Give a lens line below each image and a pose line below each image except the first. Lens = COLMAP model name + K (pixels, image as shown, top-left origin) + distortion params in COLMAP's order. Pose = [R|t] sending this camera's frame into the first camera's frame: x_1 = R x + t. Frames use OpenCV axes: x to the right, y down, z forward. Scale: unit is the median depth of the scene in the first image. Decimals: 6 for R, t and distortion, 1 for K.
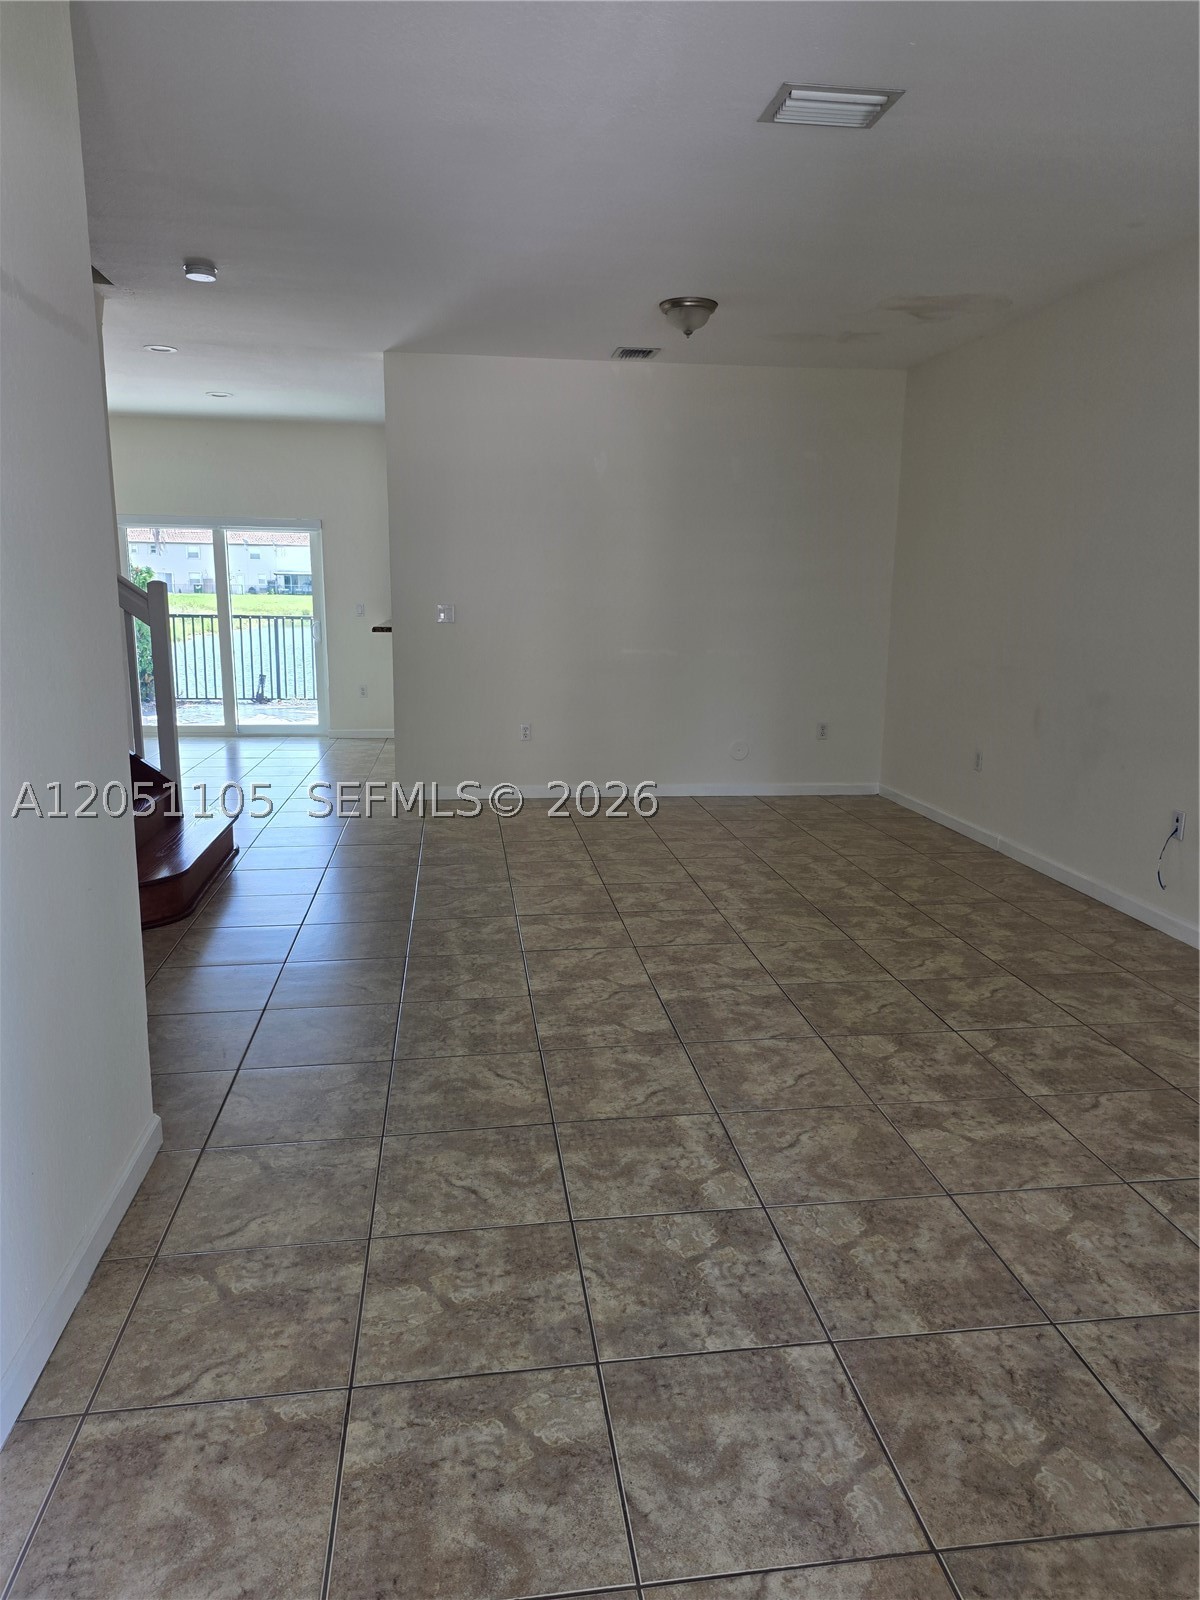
lens RADIAL K [[1073.0, 0, 603.4], [0, 1073.0, 798.6], [0, 0, 1]] dist [0.011542, 0.000454]
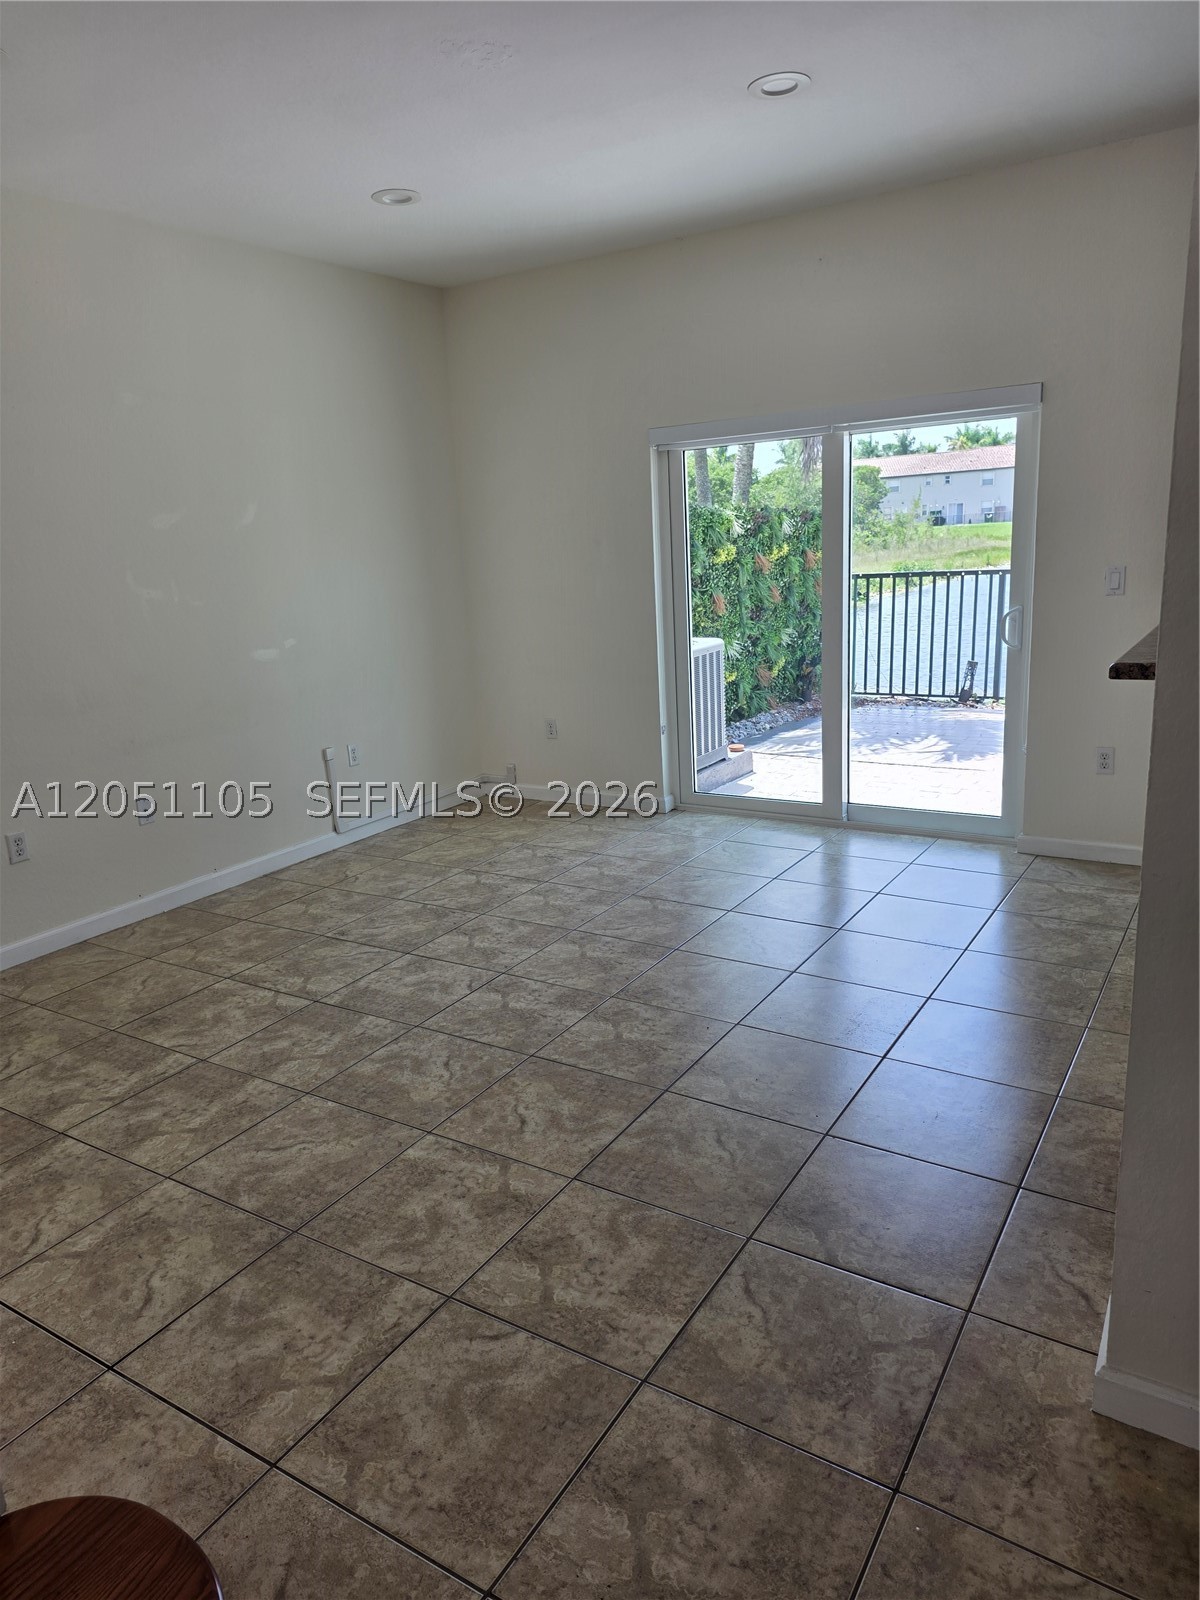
lens RADIAL K [[1073.0, 0, 602.1], [0, 1073.0, 805.1], [0, 0, 1]] dist [0.011542, 0.000454]
pose [[0.766643, 0.101705, -0.633967, -0.063753], [-0.057114, 0.994263, 0.090439, -0.073472], [0.639528, -0.033126, 0.768054, 0.341719]]
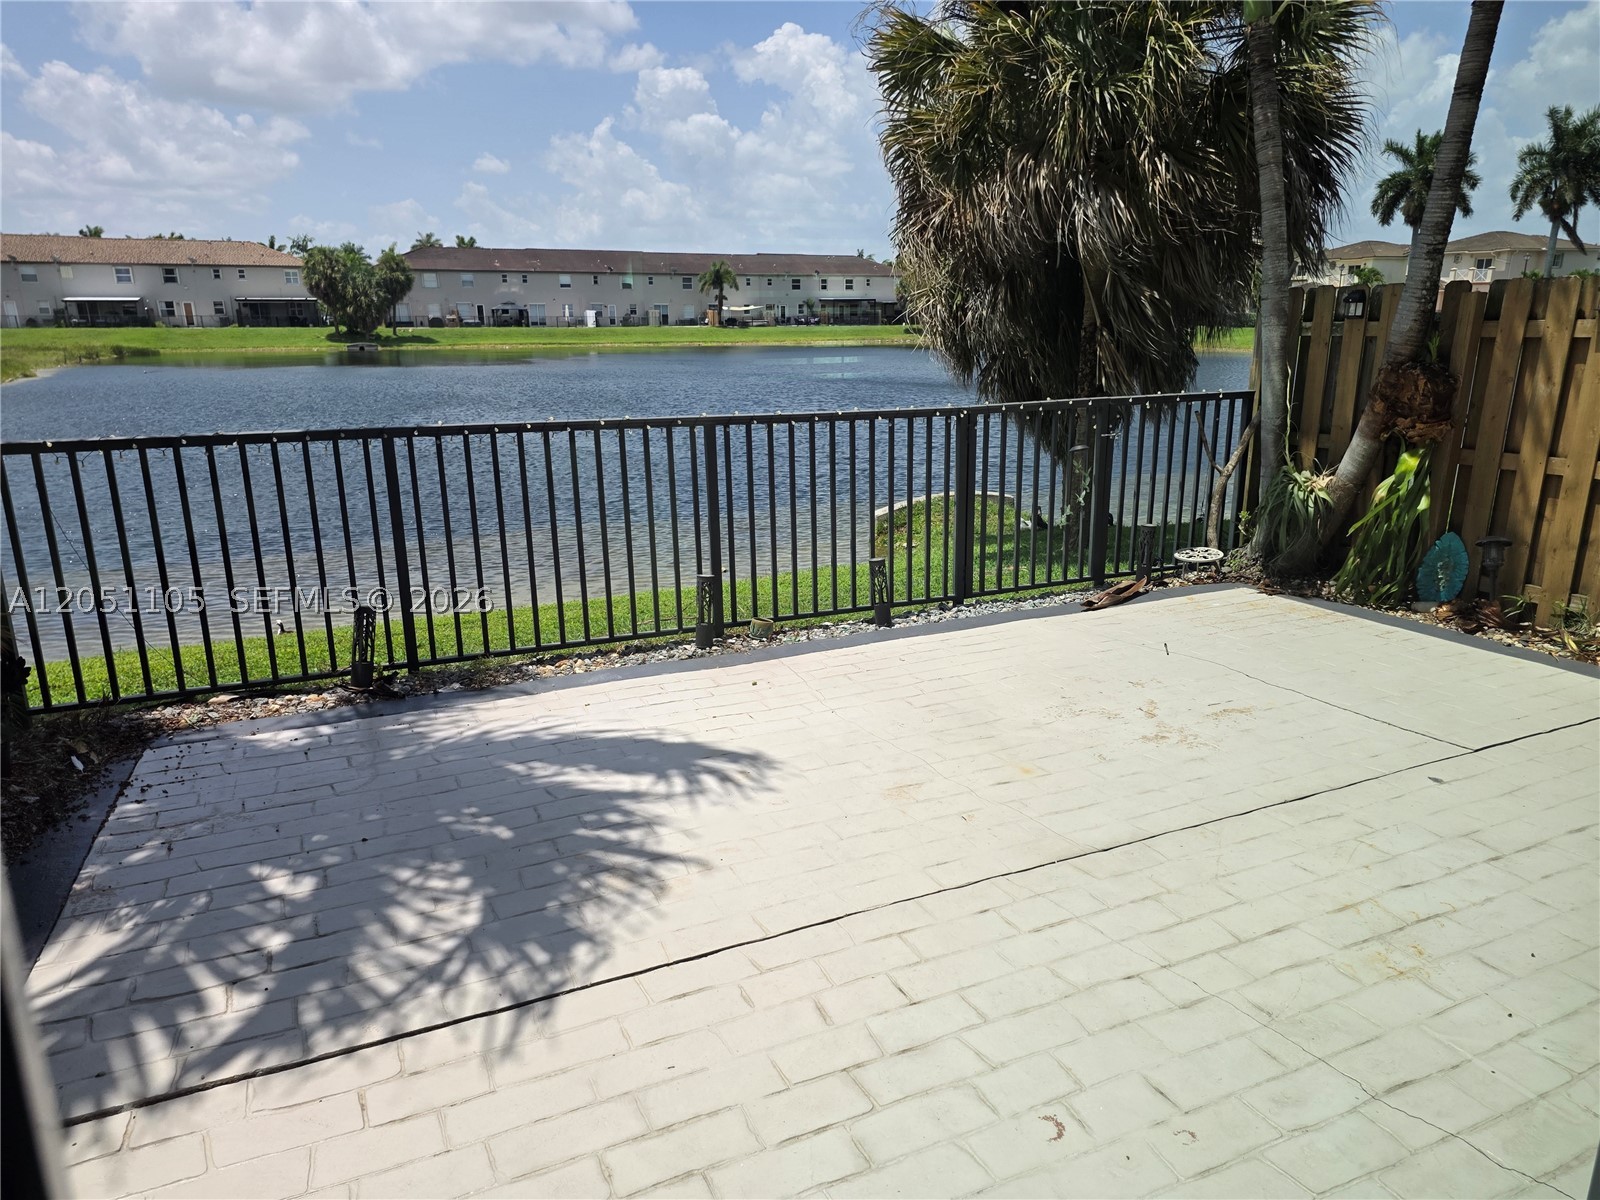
lens RADIAL K [[1073.0, 0, 801.7], [0, 1073.0, 599.2], [0, 0, 1]] dist [0.011542, 0.000454]
pose [[0.953633, -0.104302, 0.282321, -0.282970], [0.082744, 0.992743, 0.087265, -0.136611], [-0.289374, -0.059859, 0.955343, 0.638640]]
